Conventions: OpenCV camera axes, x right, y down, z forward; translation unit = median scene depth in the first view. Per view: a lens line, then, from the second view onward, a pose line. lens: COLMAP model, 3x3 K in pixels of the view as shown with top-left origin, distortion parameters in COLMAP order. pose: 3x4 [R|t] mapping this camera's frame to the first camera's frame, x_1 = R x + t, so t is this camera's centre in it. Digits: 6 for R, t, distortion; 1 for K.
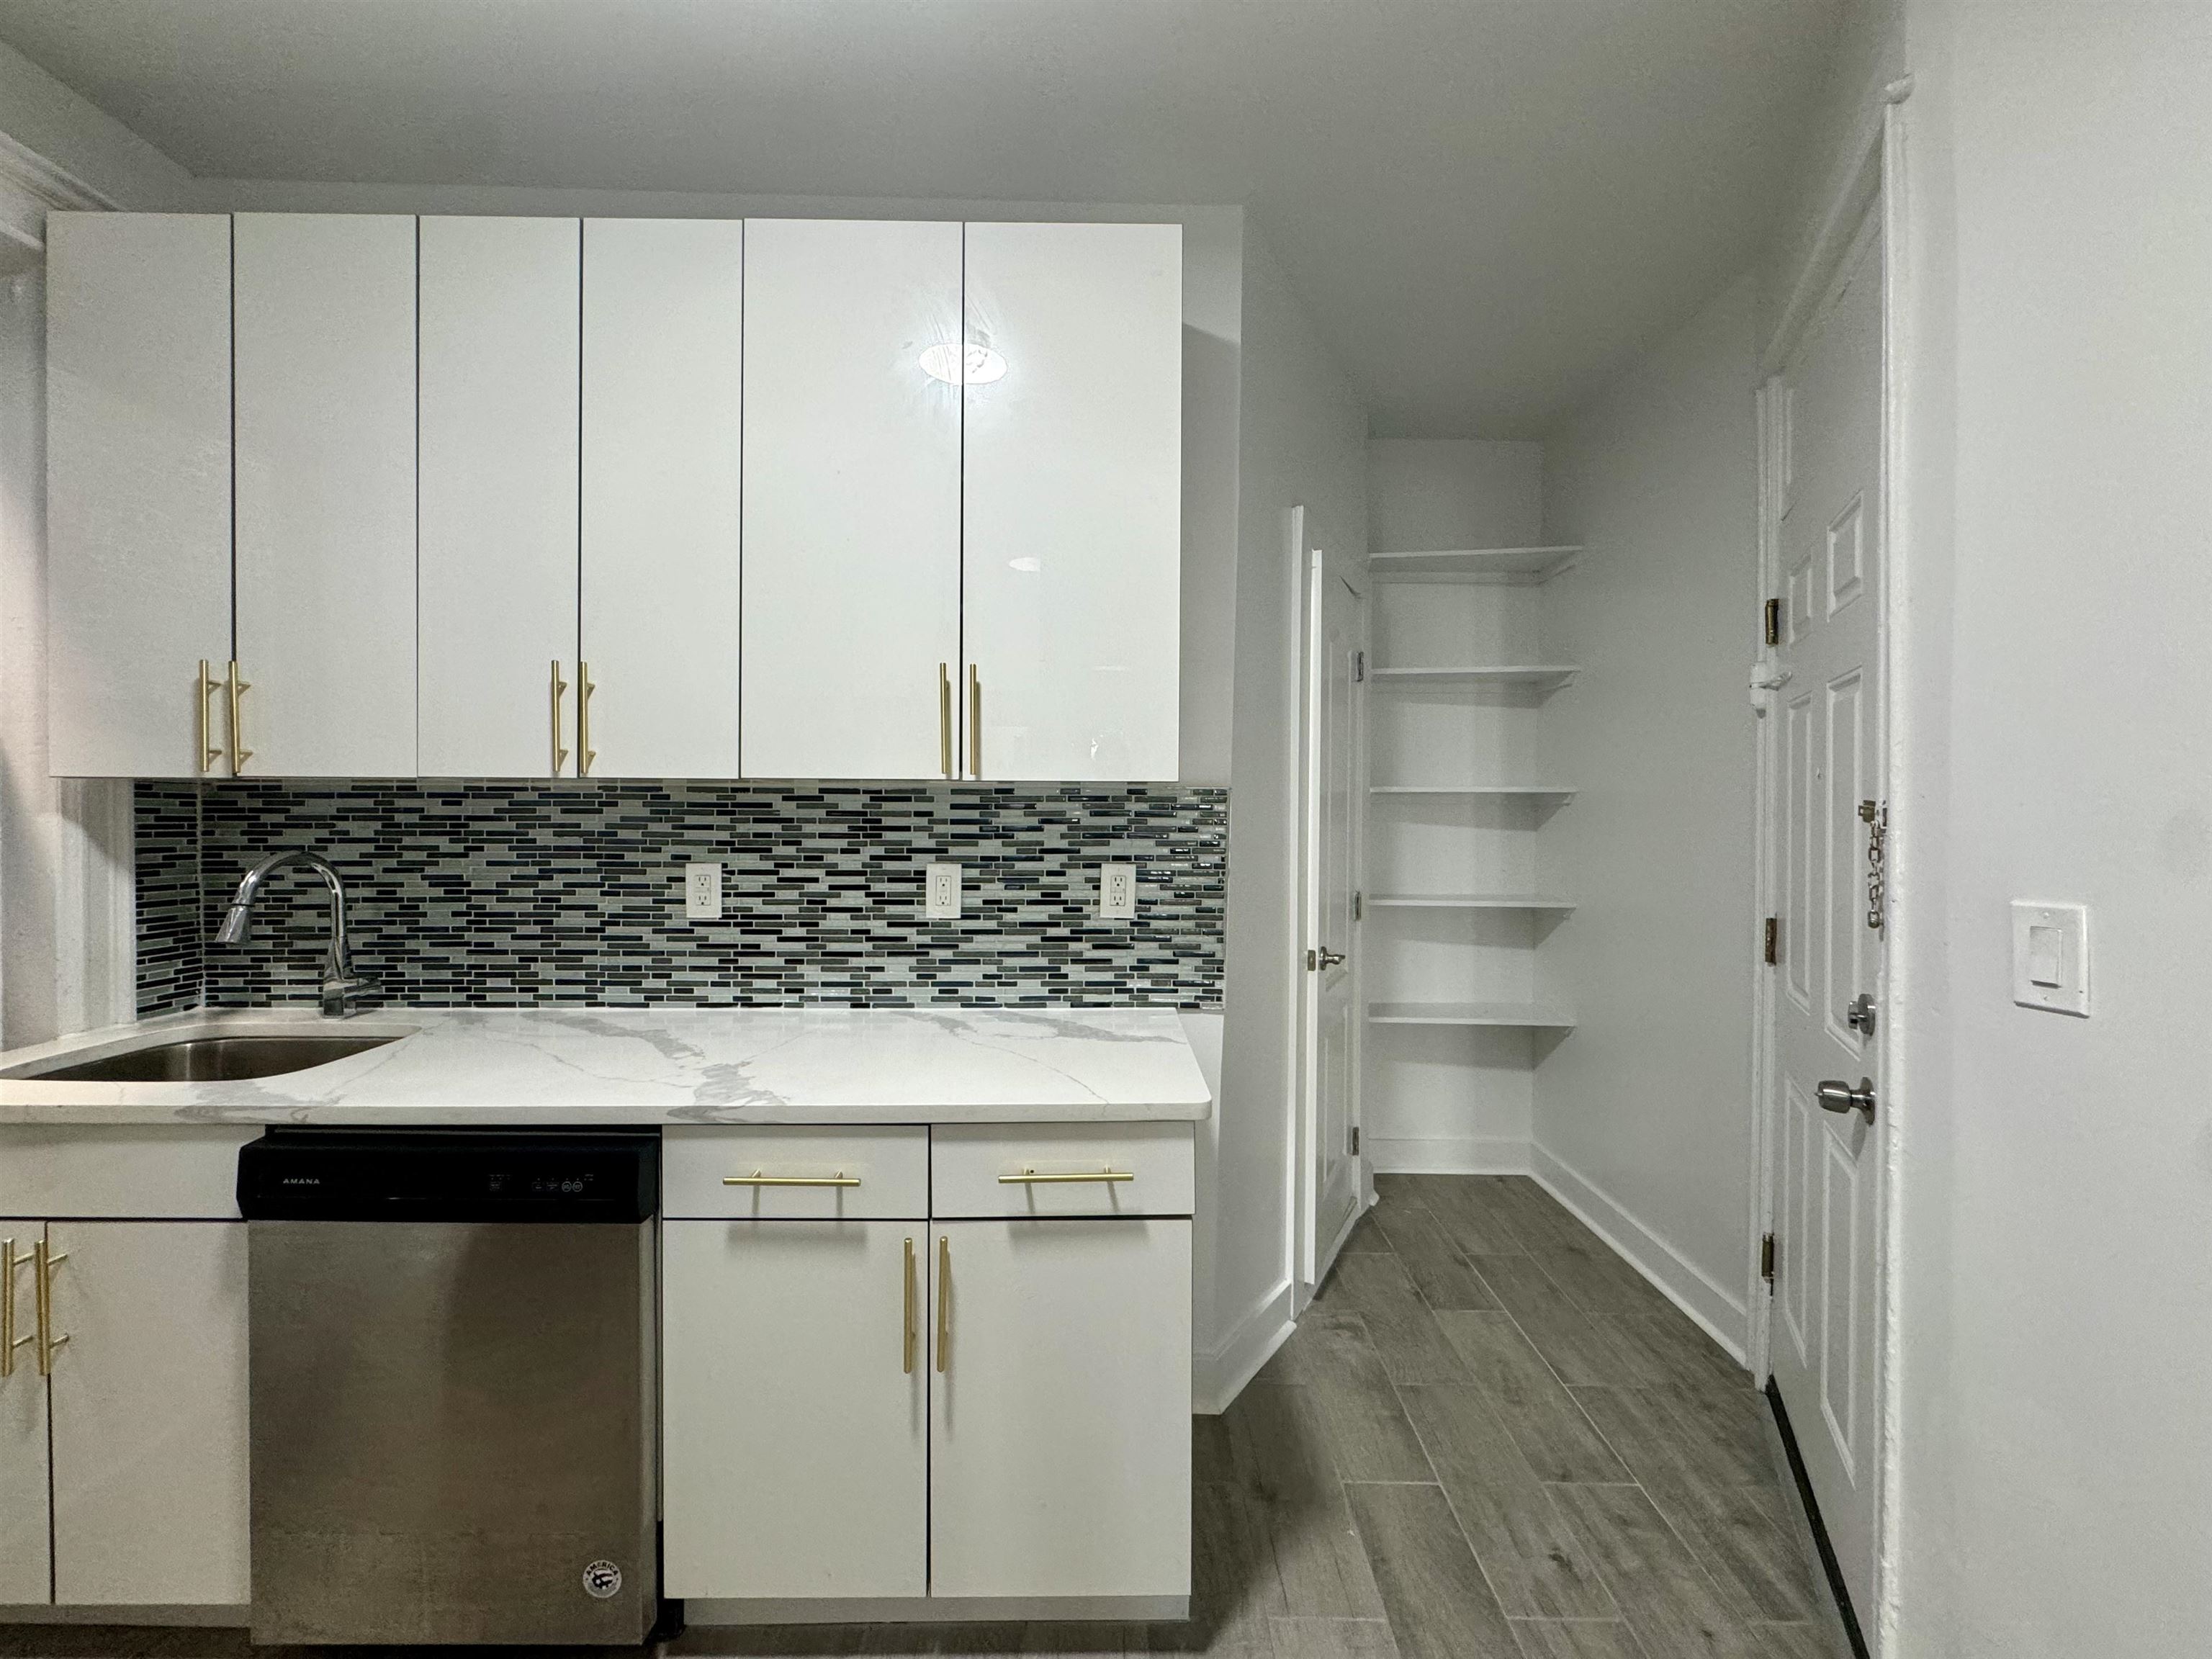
lens RADIAL K [[879.6, 0, 1105.3], [0, 879.6, 829.7], [0, 0, 1]] dist [-0.002570, 0.000014]
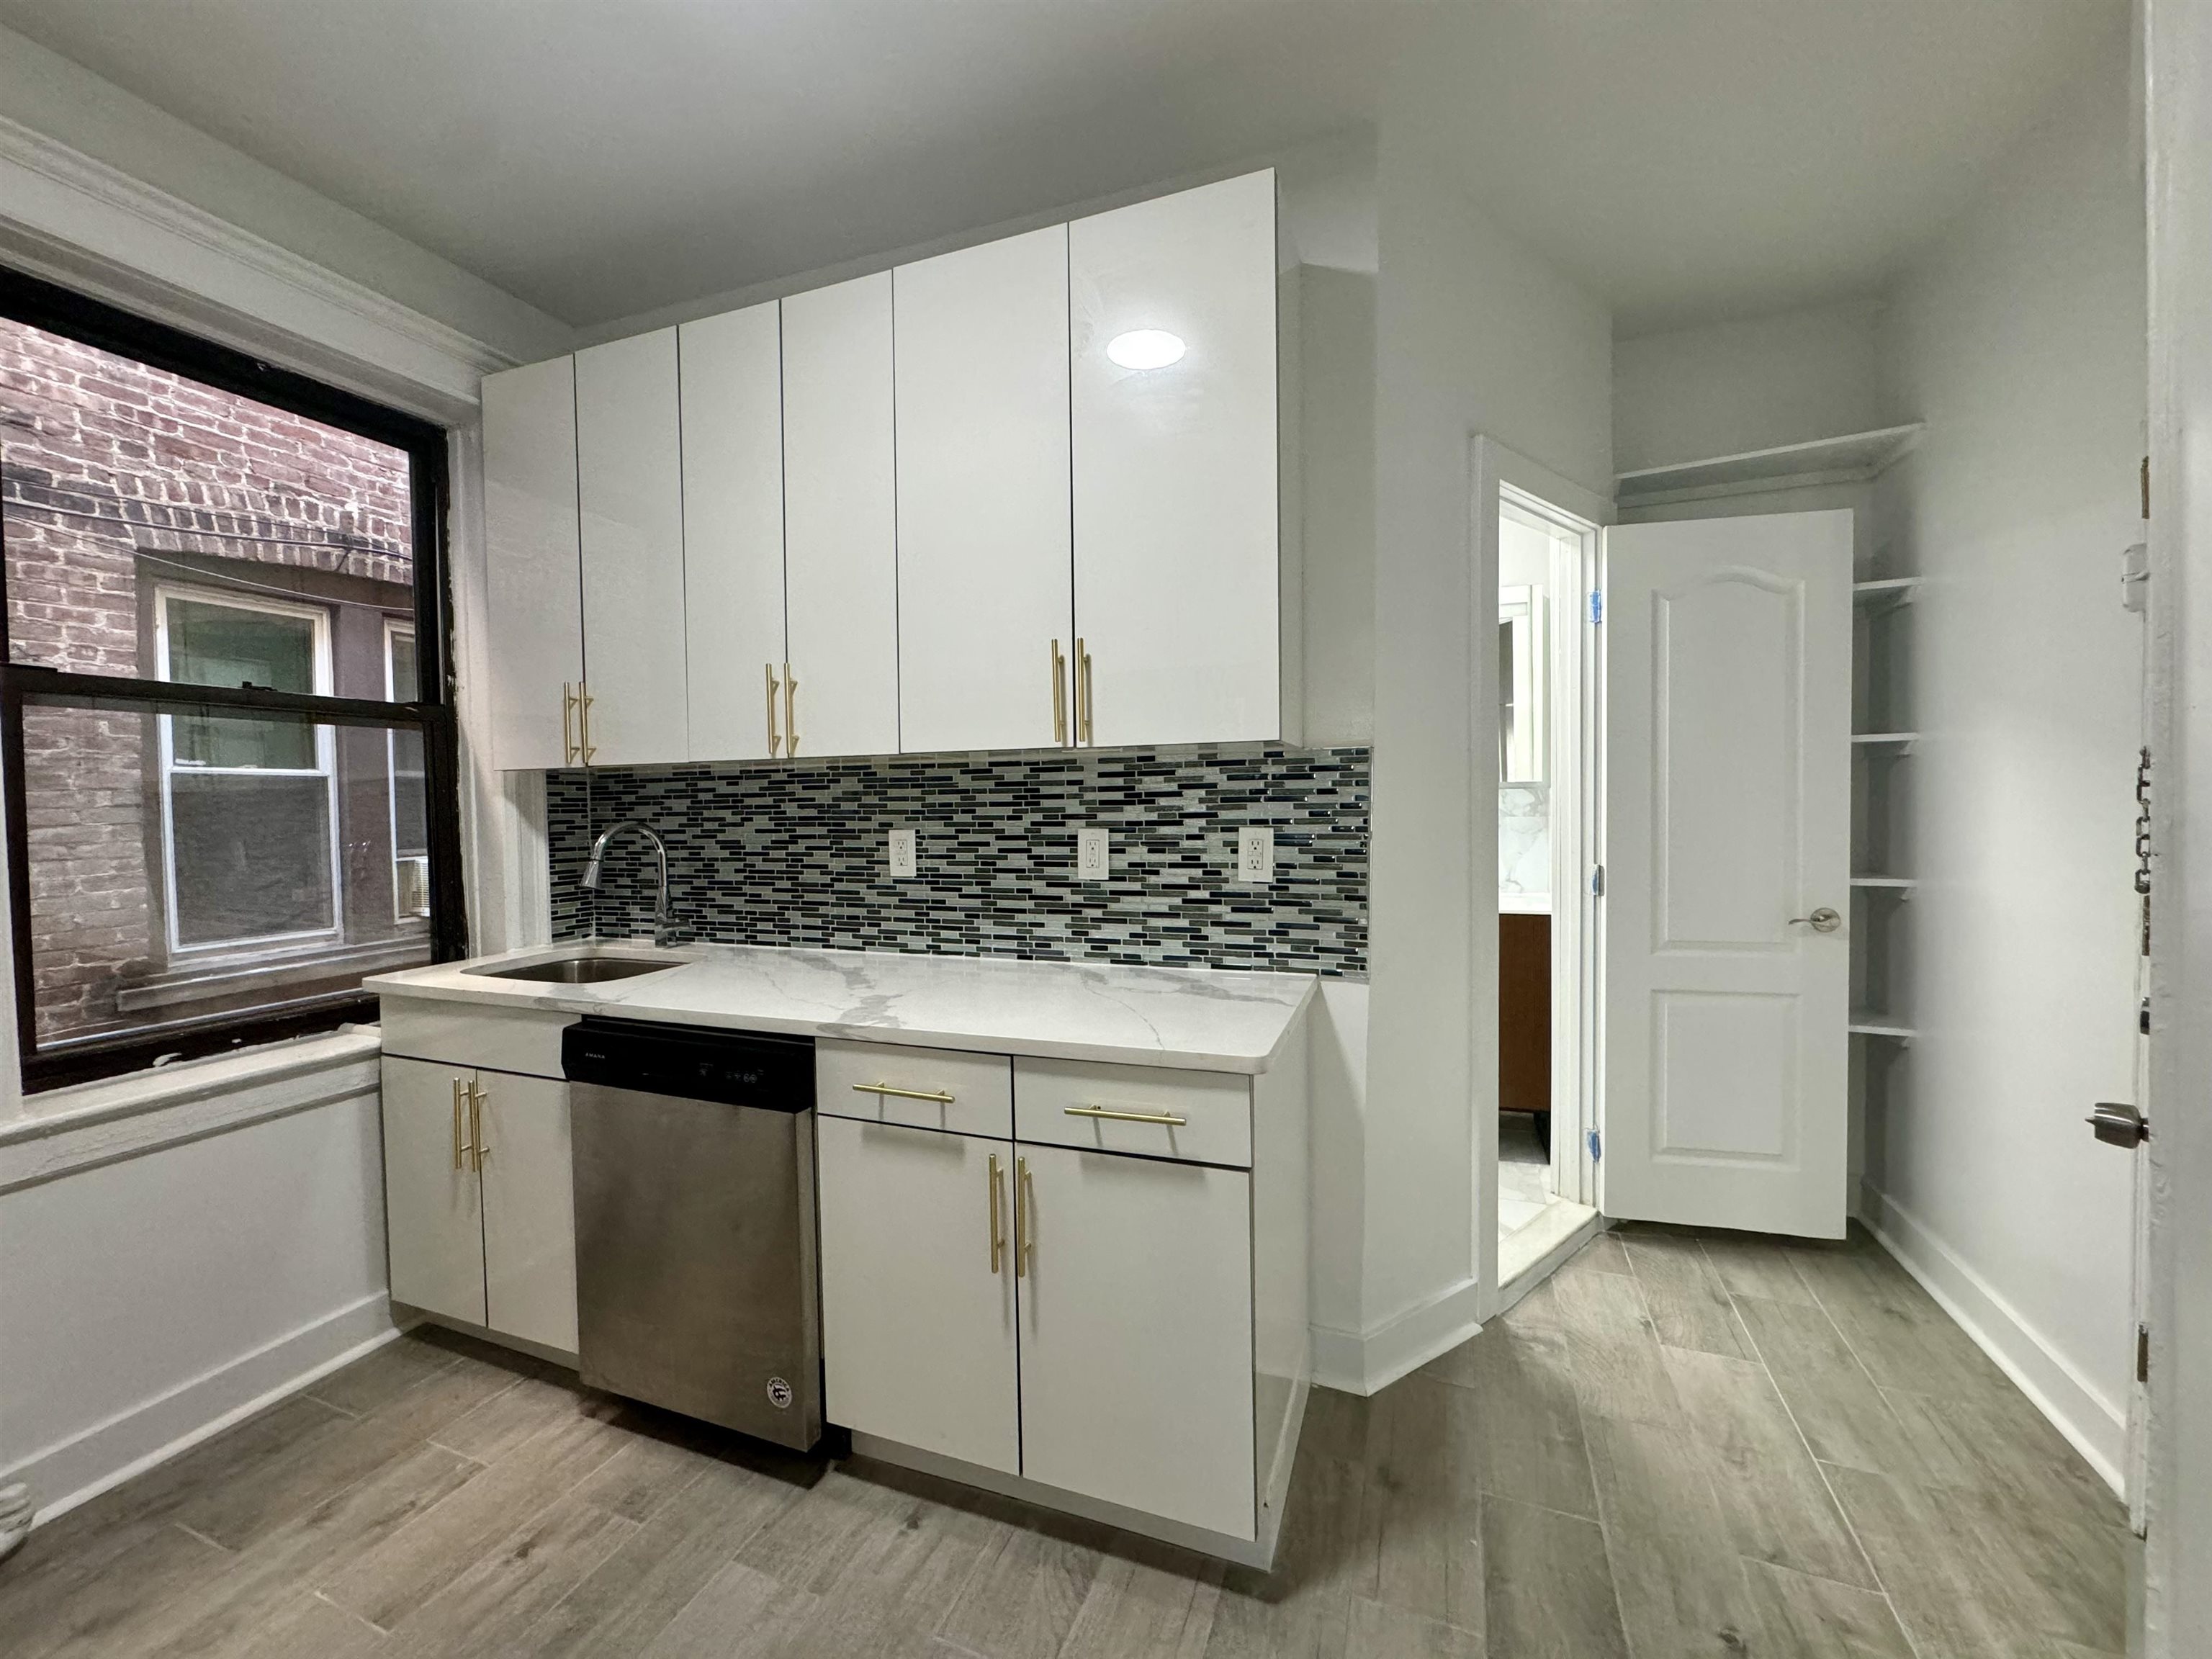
lens RADIAL K [[879.6, 0, 1104.0], [0, 879.6, 830.0], [0, 0, 1]] dist [-0.002570, 0.000014]
pose [[0.932141, -0.006665, -0.362034, 0.216472], [0.013448, 0.999778, 0.016219, 0.023289], [0.361846, -0.019987, 0.932024, 0.007785]]
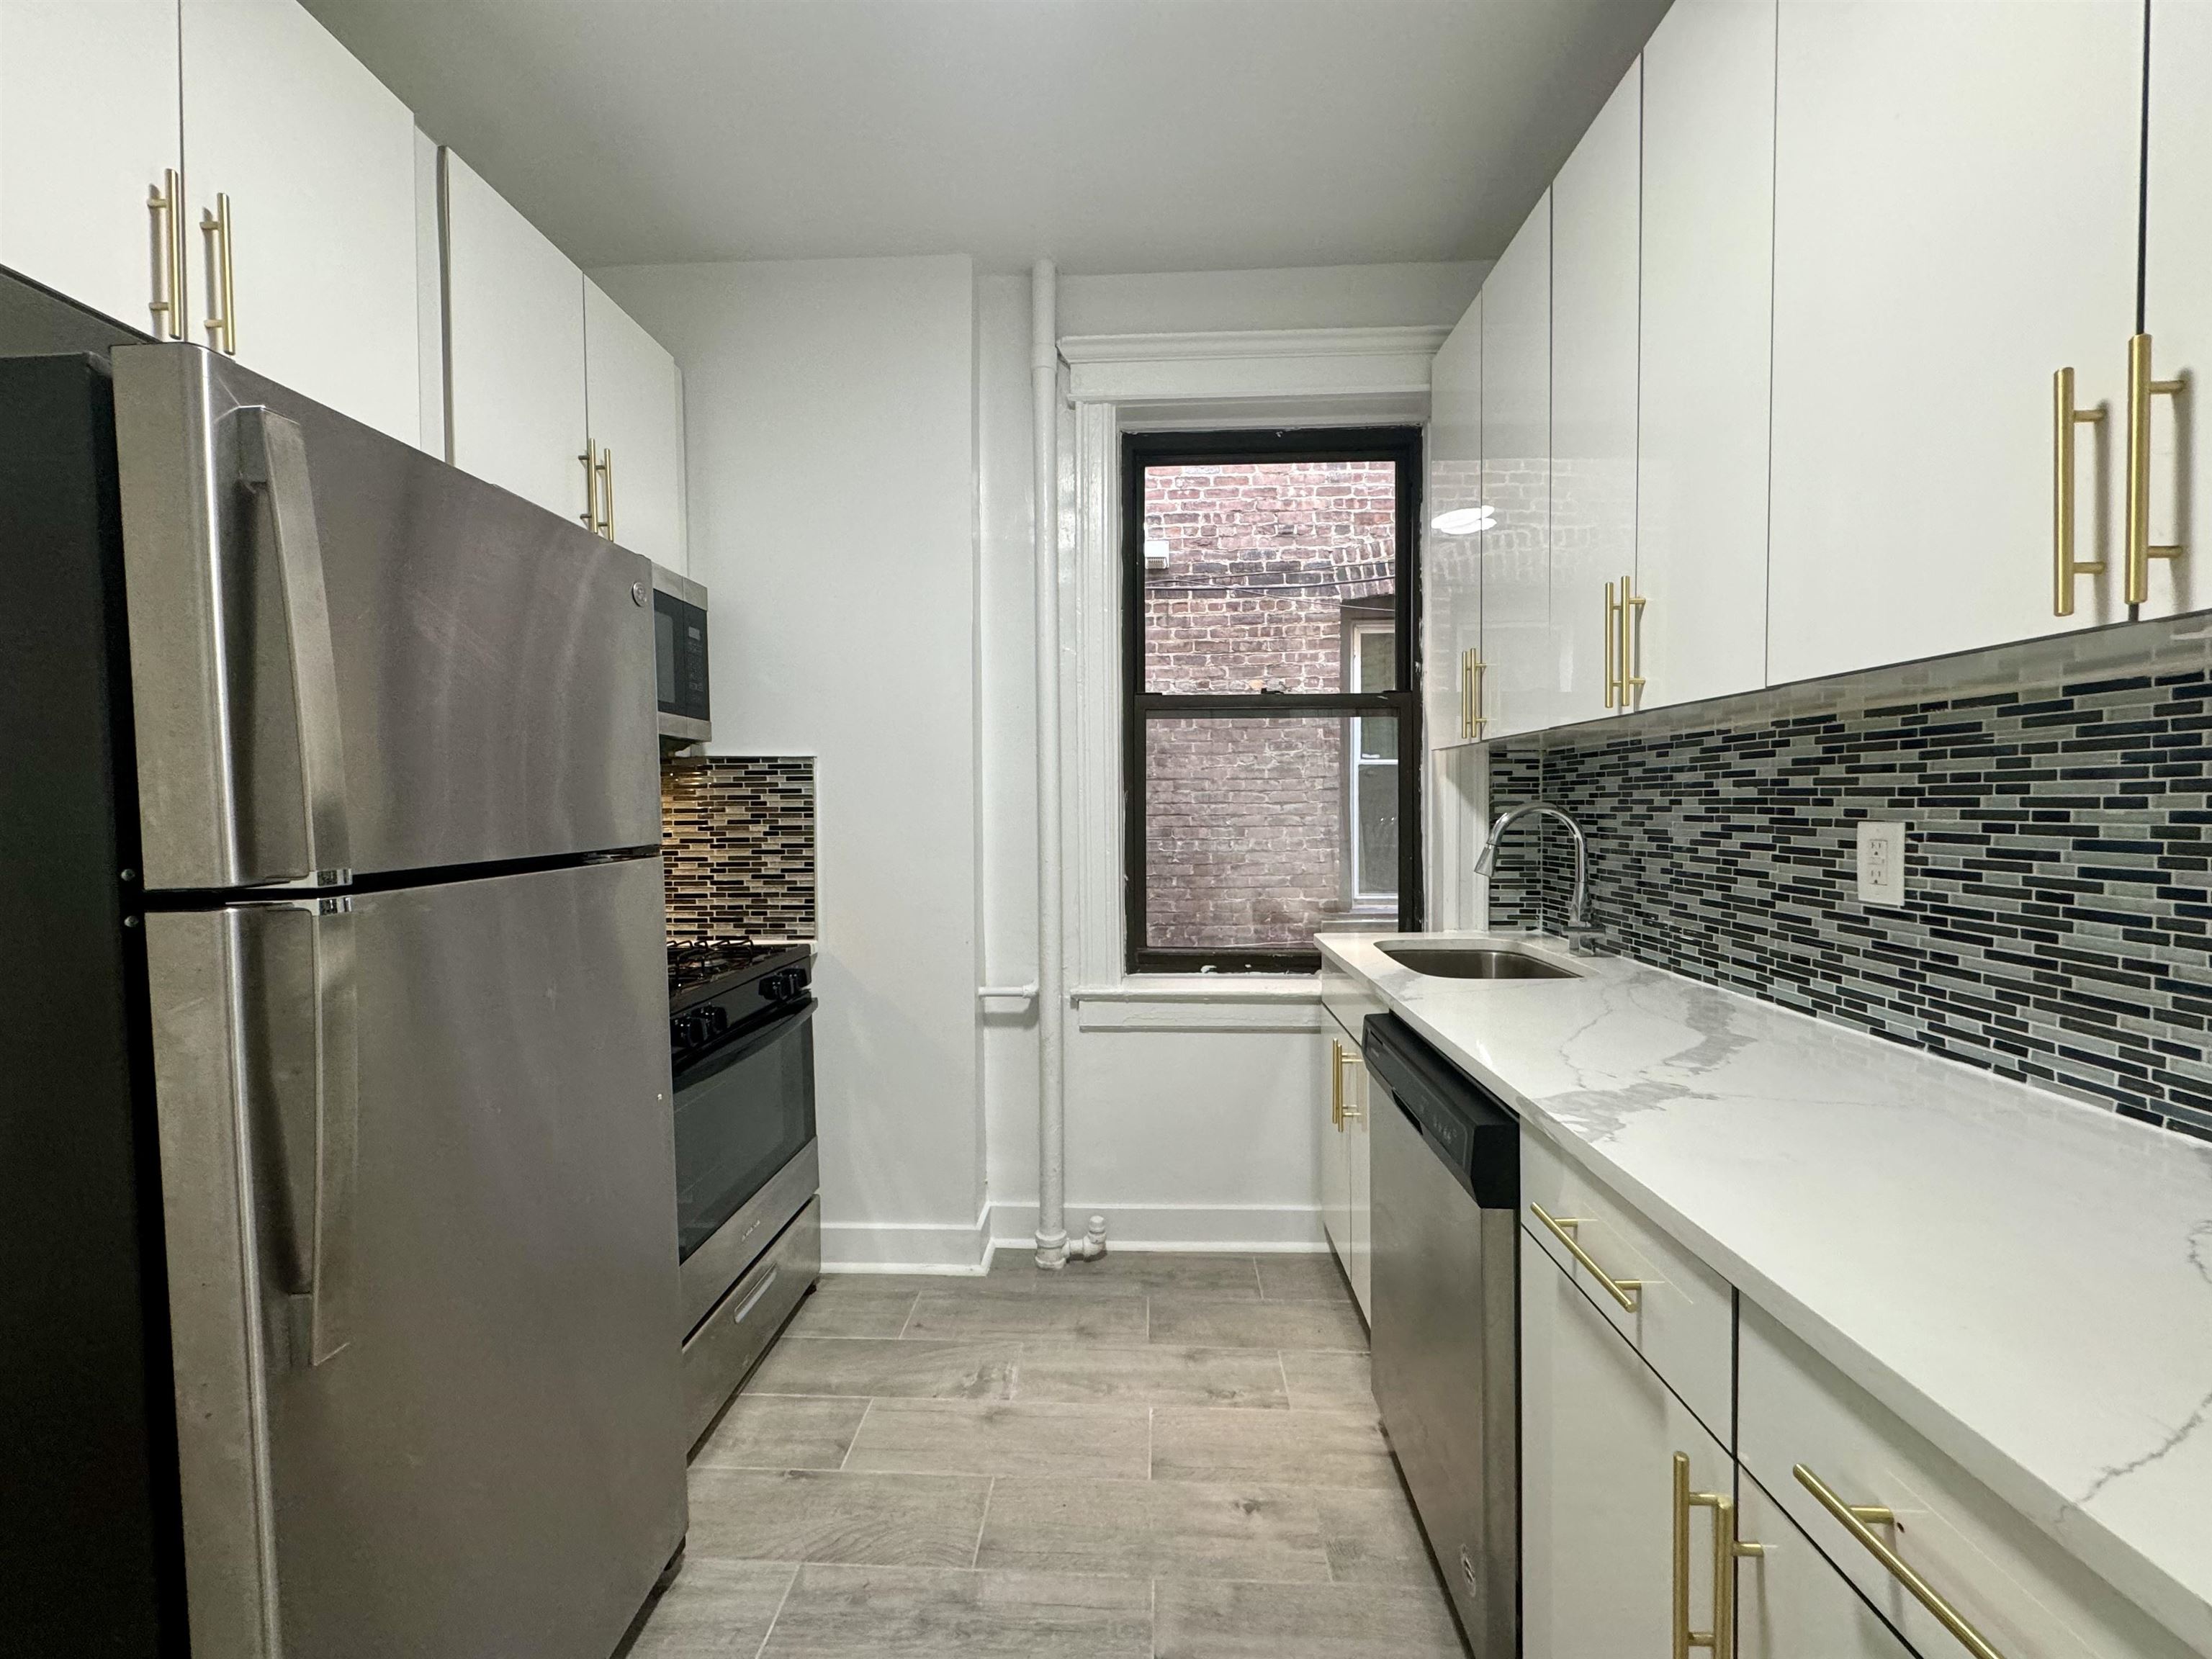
lens RADIAL K [[879.6, 0, 1103.3], [0, 879.6, 827.7], [0, 0, 1]] dist [-0.002570, 0.000014]
pose [[-0.051028, 0.023907, -0.998411, 0.242217], [-0.009898, 0.999652, 0.024442, 0.031946], [0.998648, 0.011129, -0.050773, 0.440834]]
